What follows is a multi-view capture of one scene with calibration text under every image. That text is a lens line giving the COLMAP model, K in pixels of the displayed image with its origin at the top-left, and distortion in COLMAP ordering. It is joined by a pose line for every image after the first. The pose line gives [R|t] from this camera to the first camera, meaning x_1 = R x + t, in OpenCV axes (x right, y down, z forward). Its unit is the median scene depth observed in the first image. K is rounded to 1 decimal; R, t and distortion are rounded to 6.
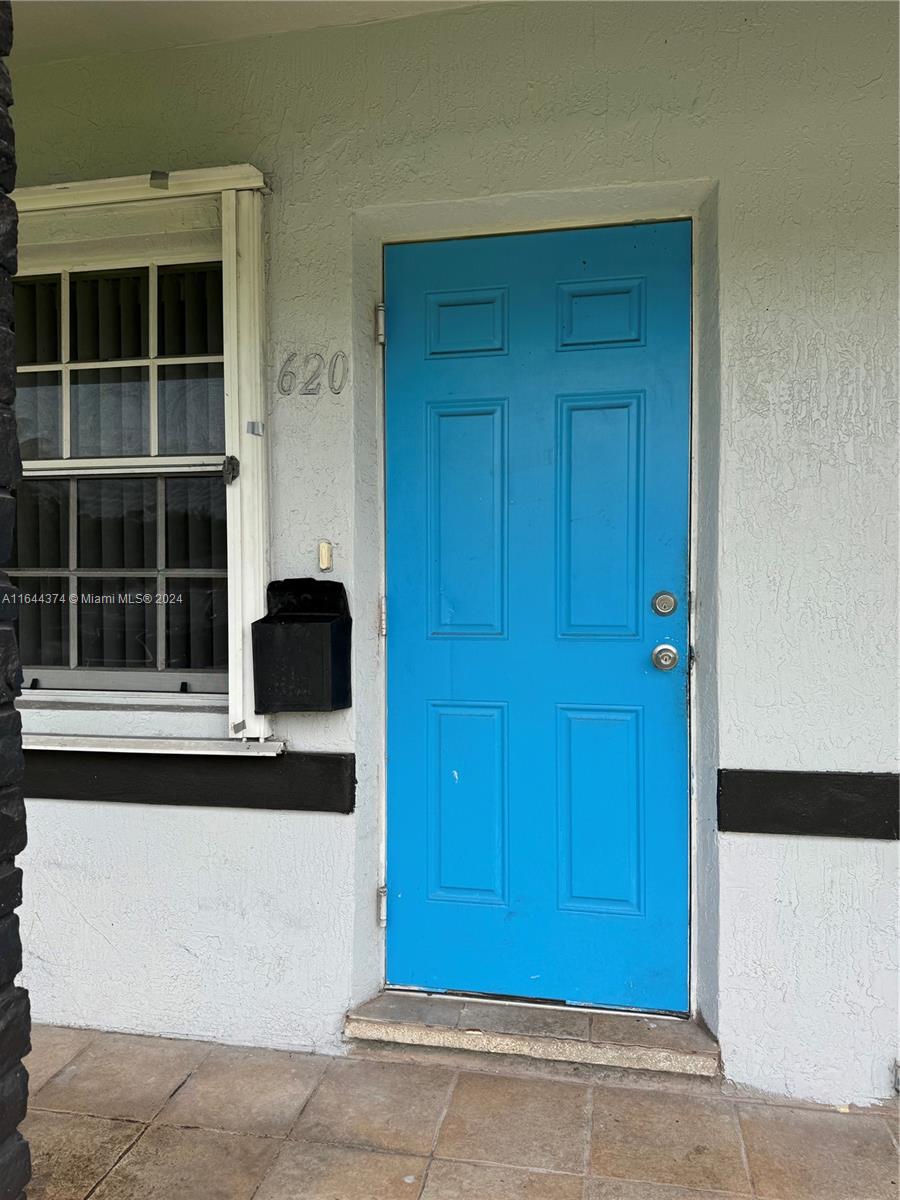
lens RADIAL K [[855.9, 0, 460.5], [0, 855.9, 606.3], [0, 0, 1]] dist [0.023925, -0.034992]
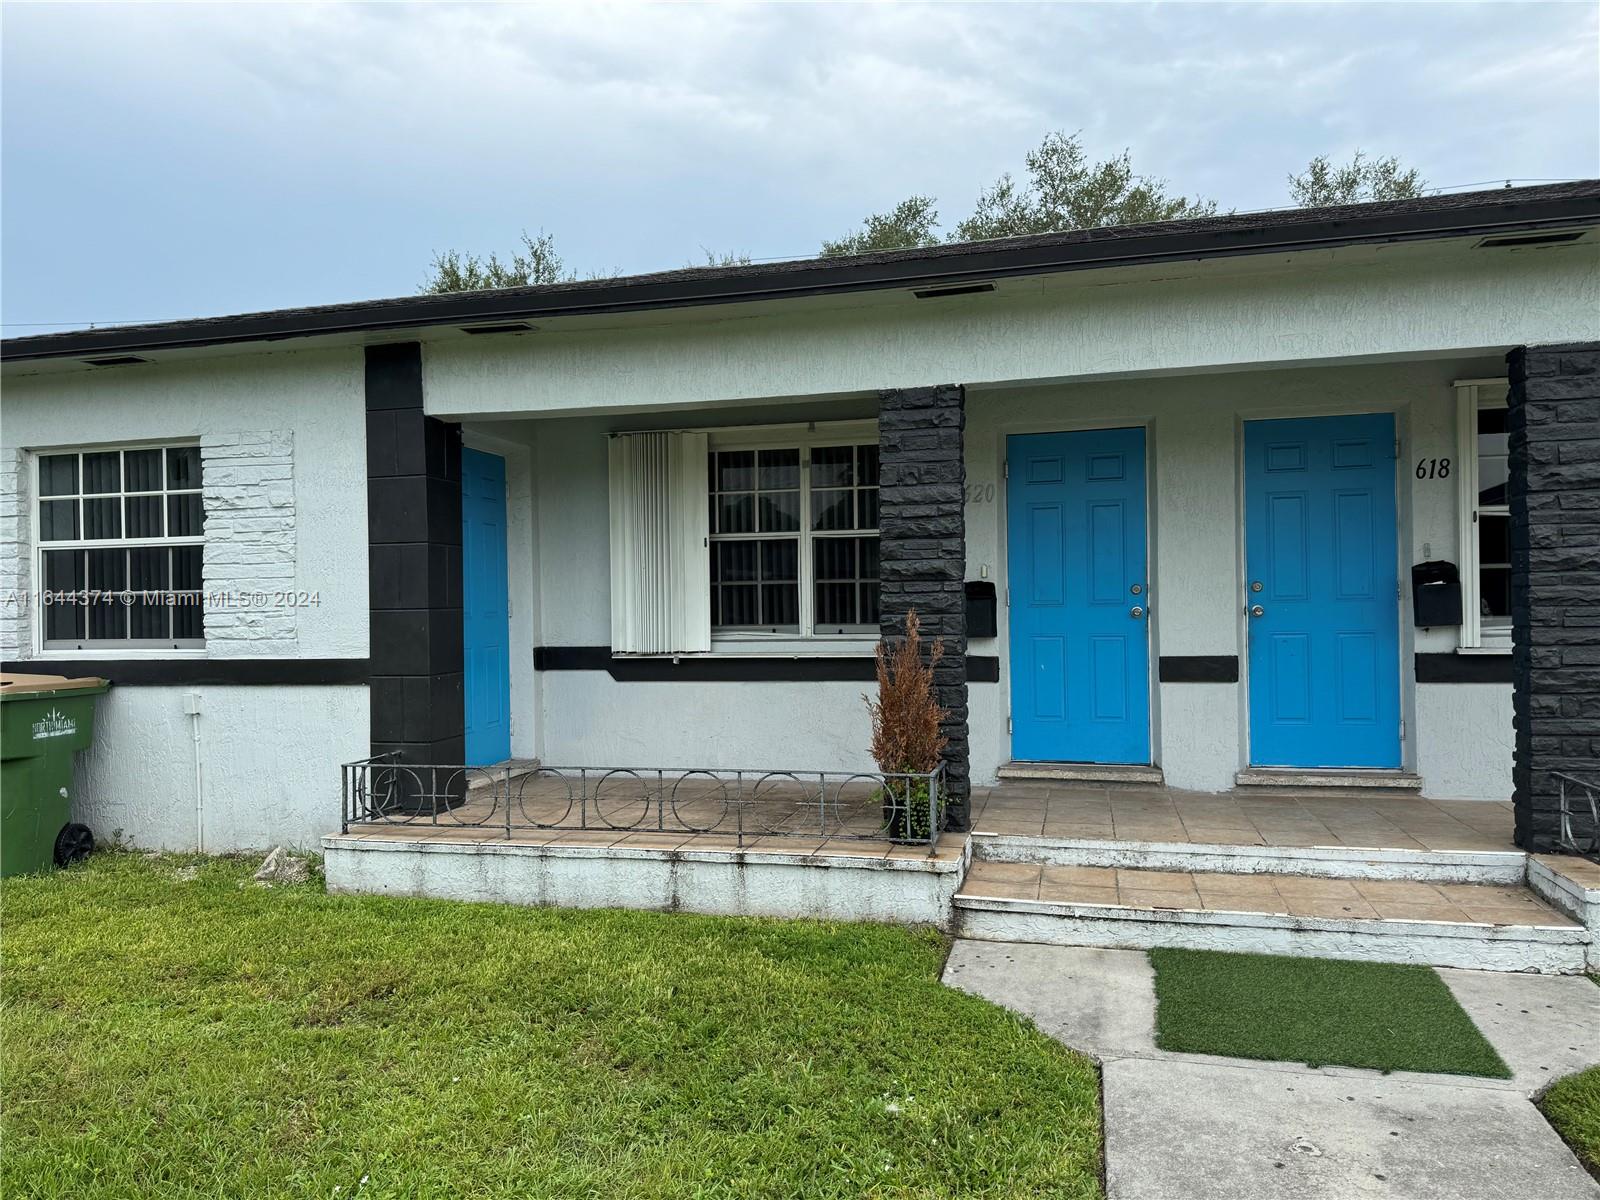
lens RADIAL K [[1141.2, 0, 784.4], [0, 1141.2, 601.1], [0, 0, 1]] dist [0.023925, -0.034992]
pose [[0.995932, -0.011521, -0.089373, -0.436357], [0.009648, 0.999725, -0.021363, 0.086334], [0.089594, 0.020414, 0.995769, -2.176341]]
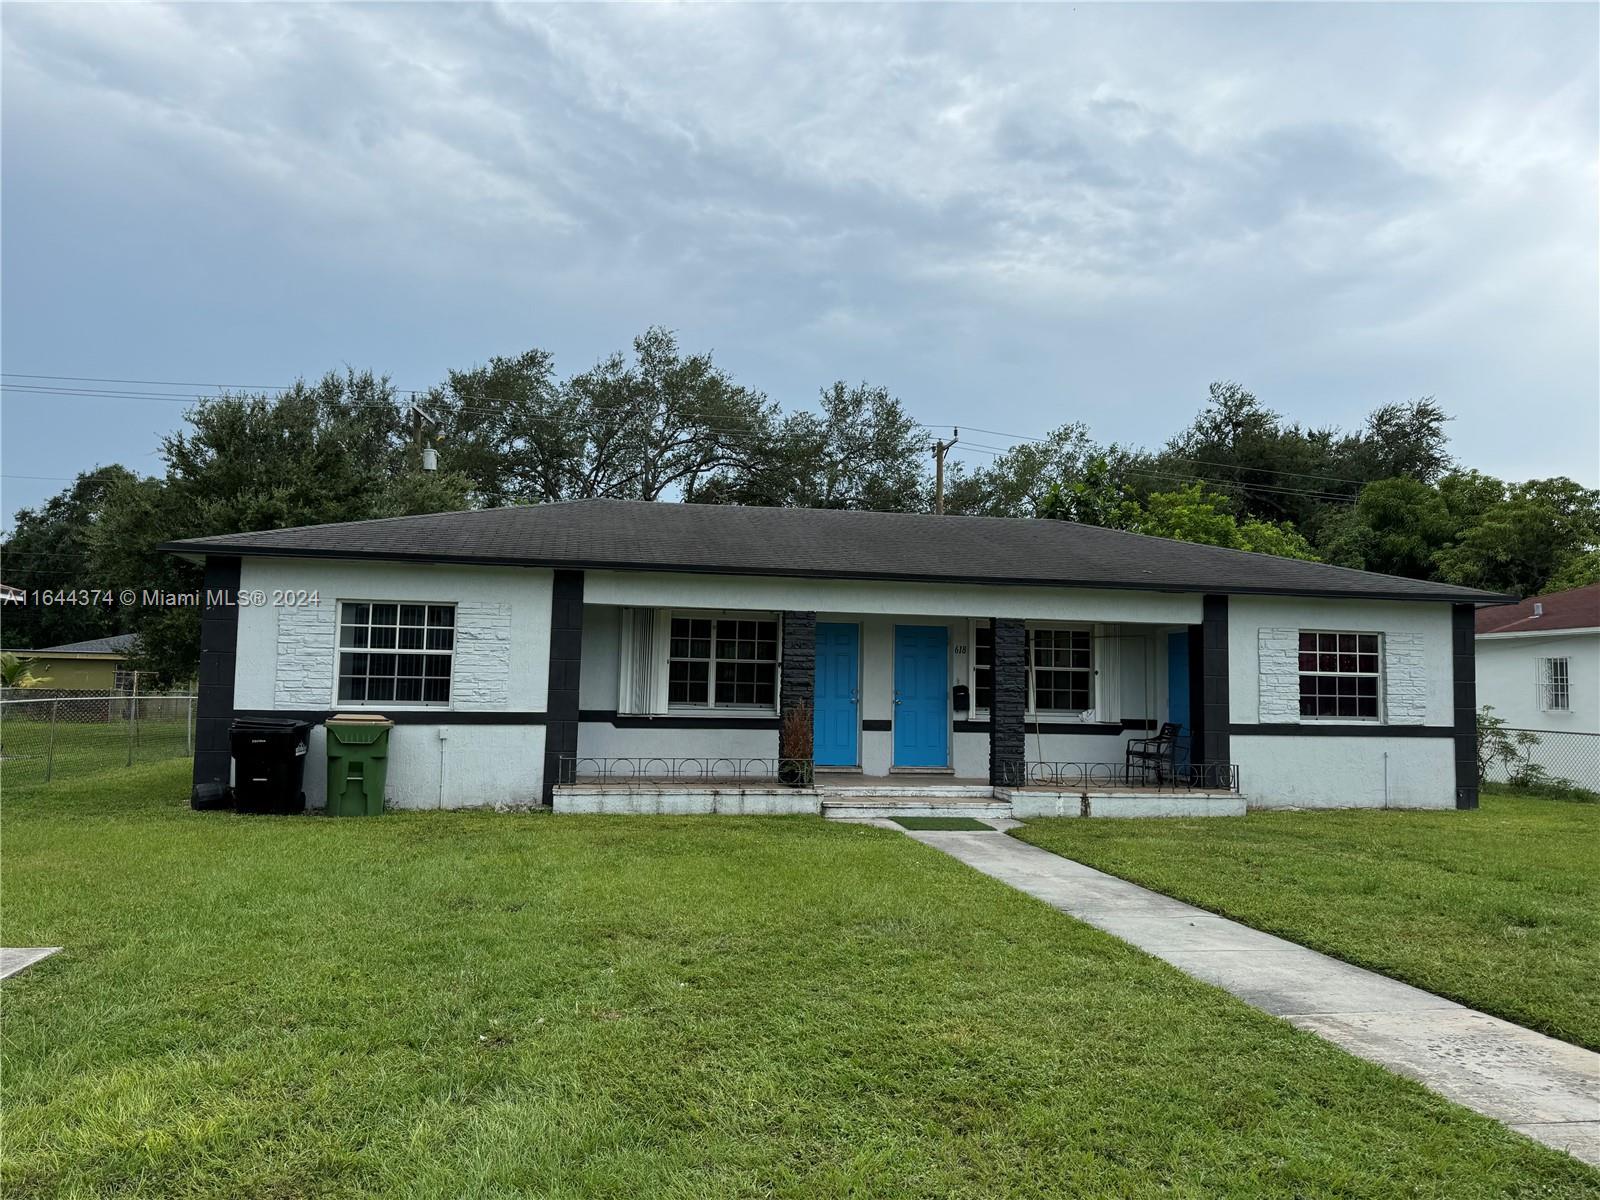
lens RADIAL K [[1141.2, 0, 795.5], [0, 1141.2, 595.9], [0, 0, 1]] dist [0.023925, -0.034992]
pose [[0.935355, 0.051671, 0.349915, -2.714124], [-0.017007, 0.994698, -0.101425, 0.135512], [-0.353300, 0.088917, 0.931275, -5.779523]]
